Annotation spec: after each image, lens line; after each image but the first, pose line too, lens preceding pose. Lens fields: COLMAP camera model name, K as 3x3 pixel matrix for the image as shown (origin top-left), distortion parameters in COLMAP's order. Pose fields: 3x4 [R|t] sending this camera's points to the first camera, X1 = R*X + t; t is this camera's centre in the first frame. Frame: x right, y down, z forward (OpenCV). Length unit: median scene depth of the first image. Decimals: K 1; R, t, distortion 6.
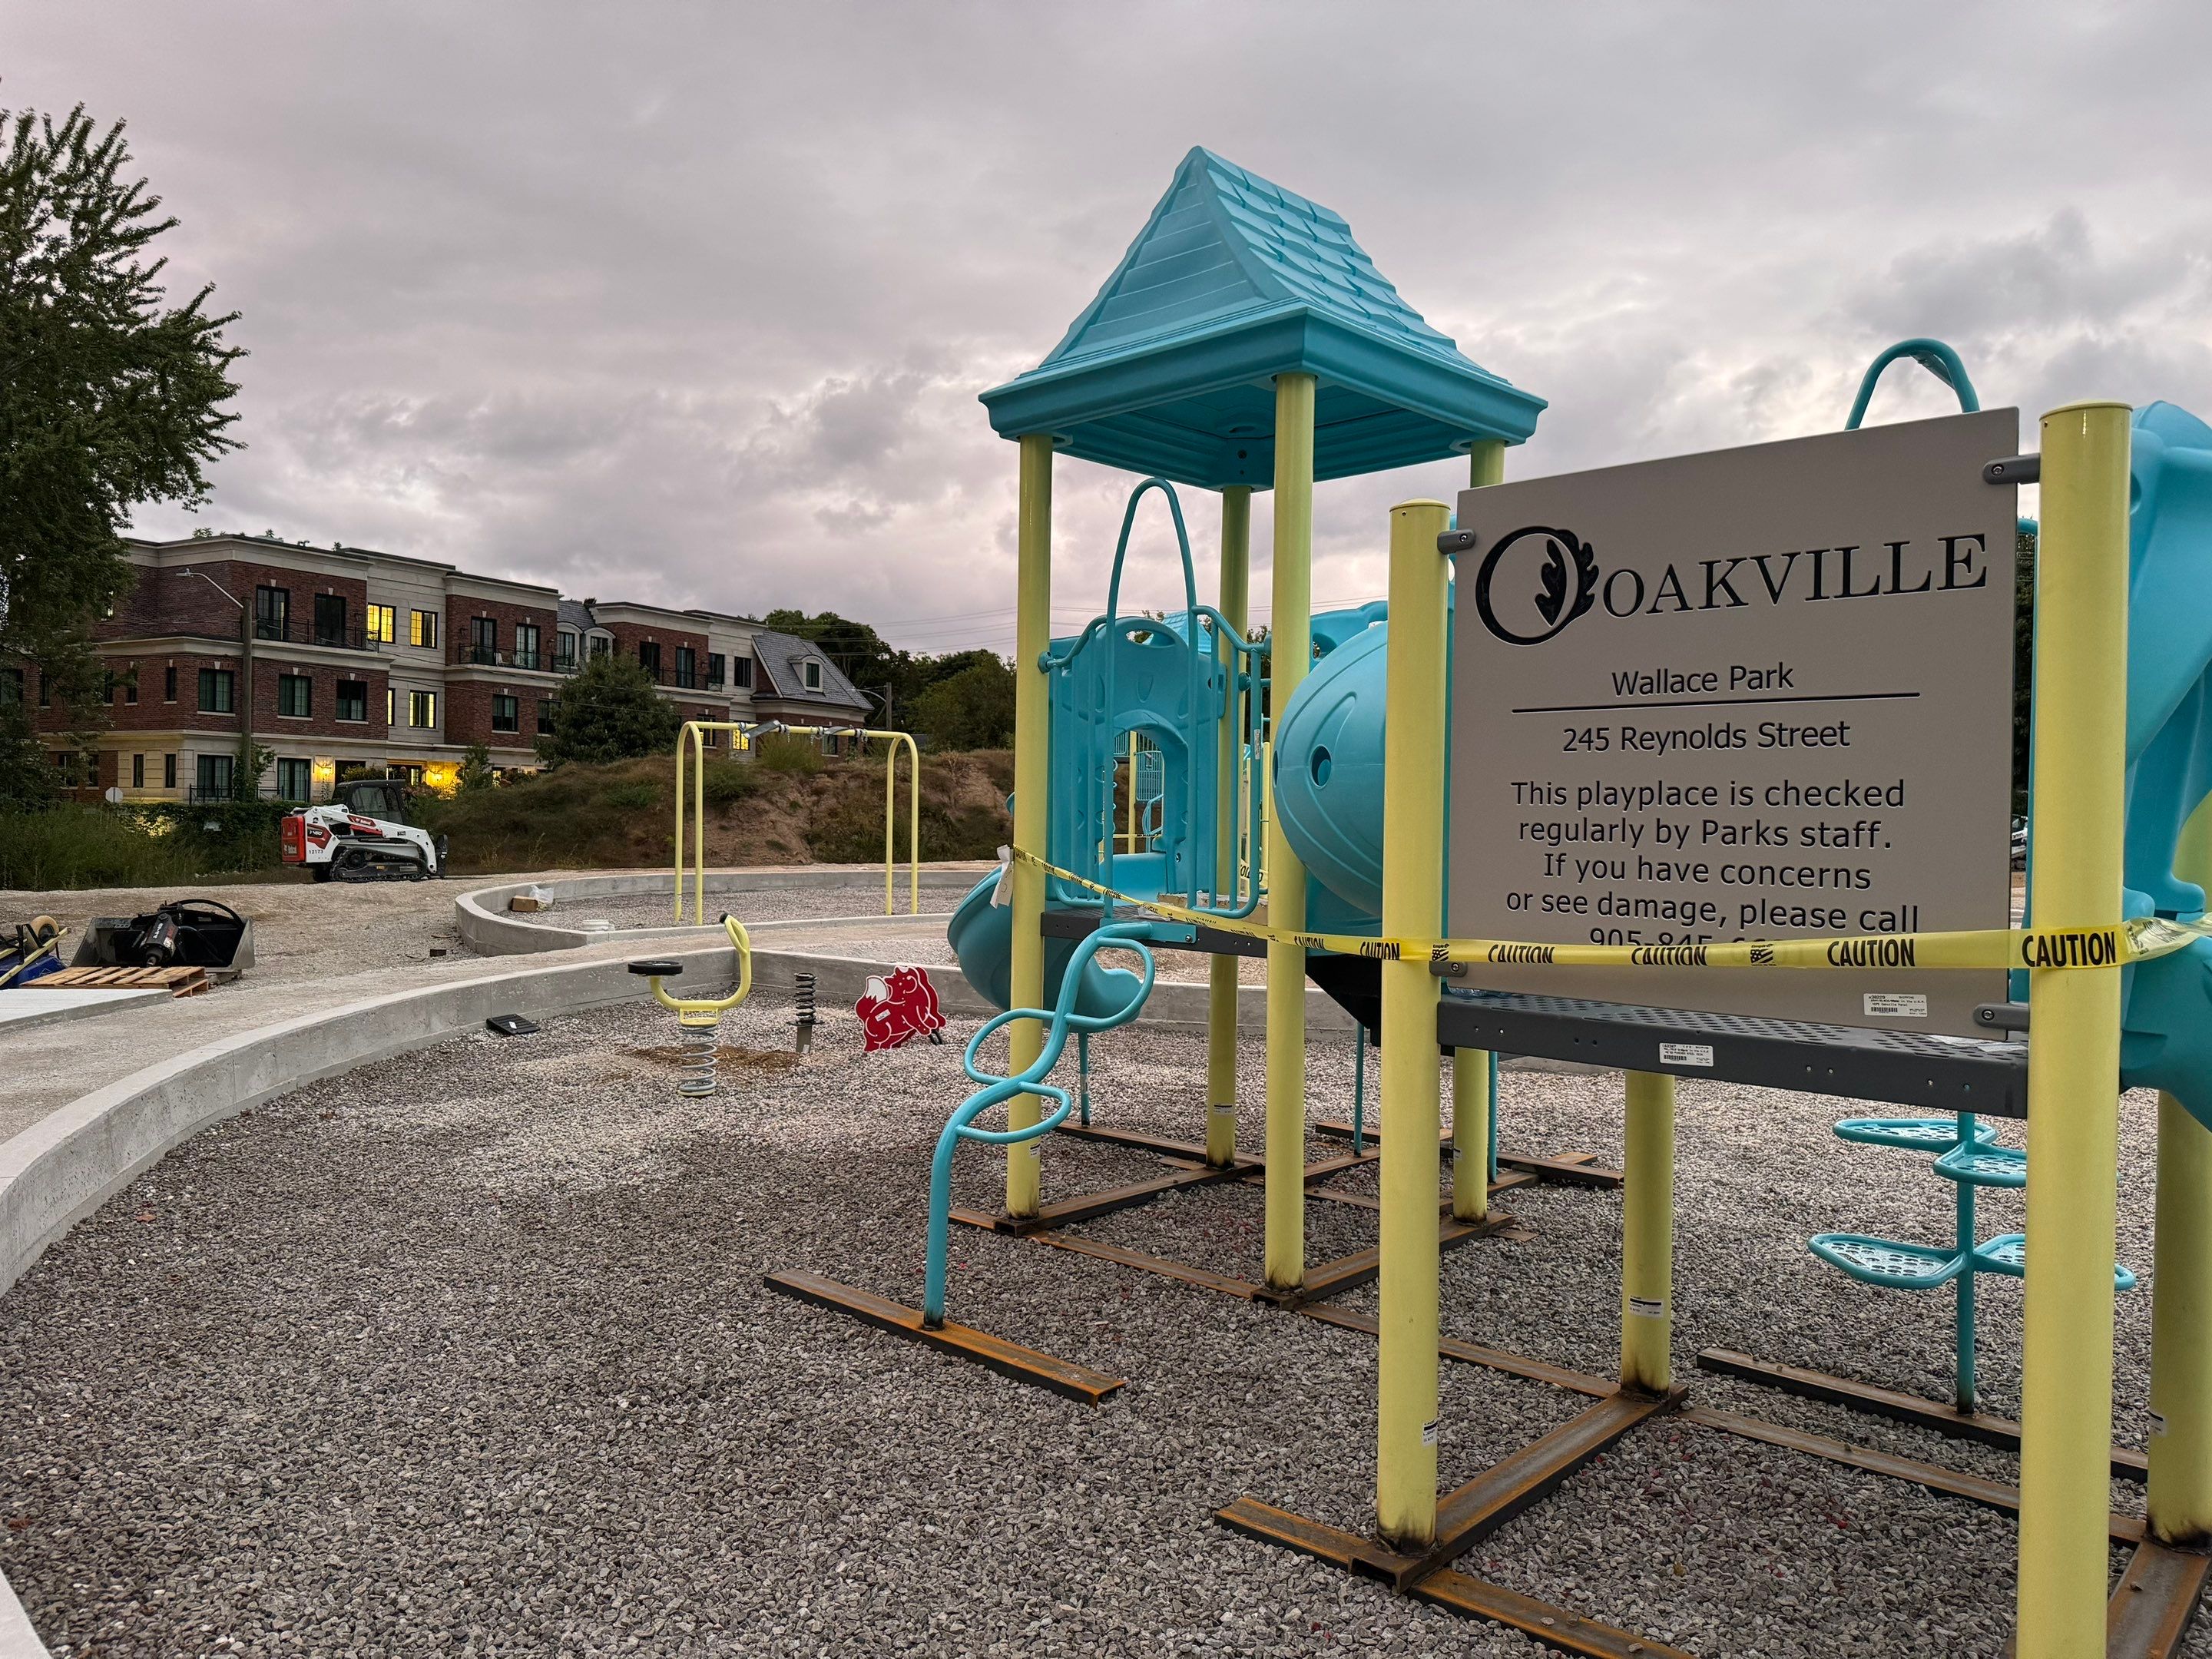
lens RADIAL K [[1573.5, 0, 1102.4], [0, 1573.5, 825.3], [0, 0, 1]] dist [0.057014, -0.069162]
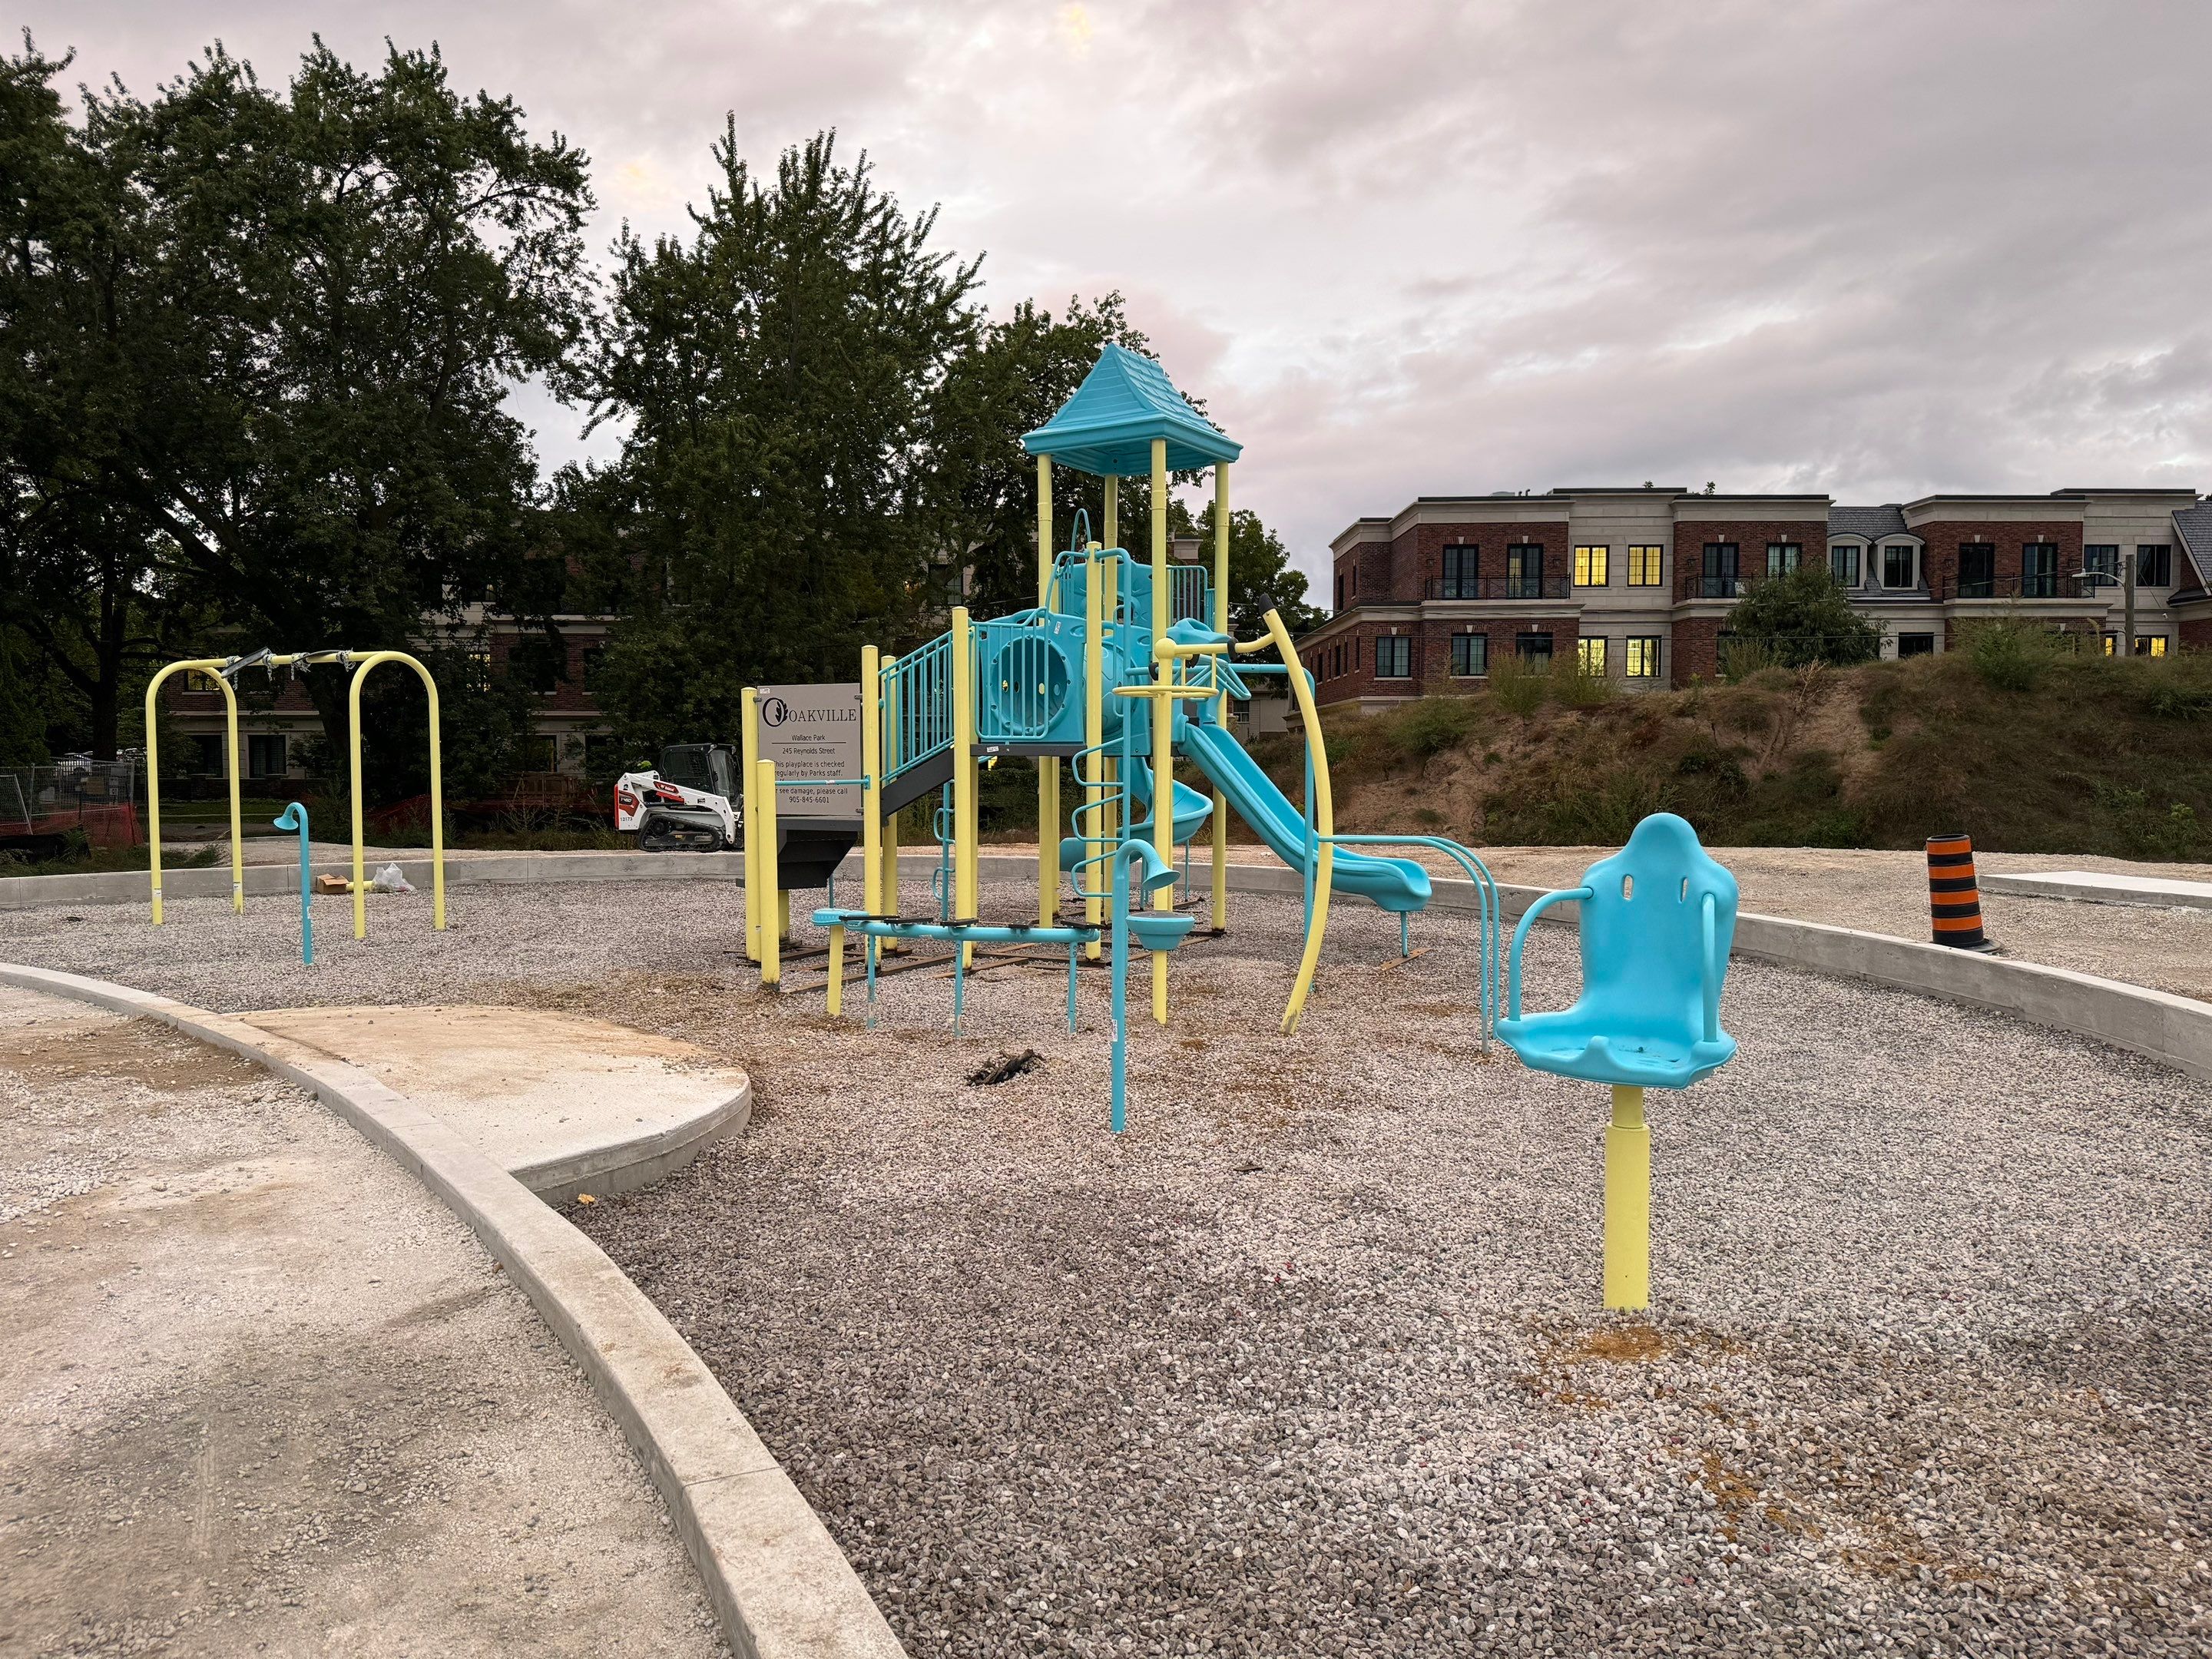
lens RADIAL K [[1573.5, 0, 1103.6], [0, 1573.5, 822.0], [0, 0, 1]] dist [0.057014, -0.069162]
pose [[0.495970, 0.013870, -0.868229, 0.205792], [0.006765, 0.999780, 0.019836, 0.000314], [0.868313, -0.015712, 0.495767, 0.308503]]
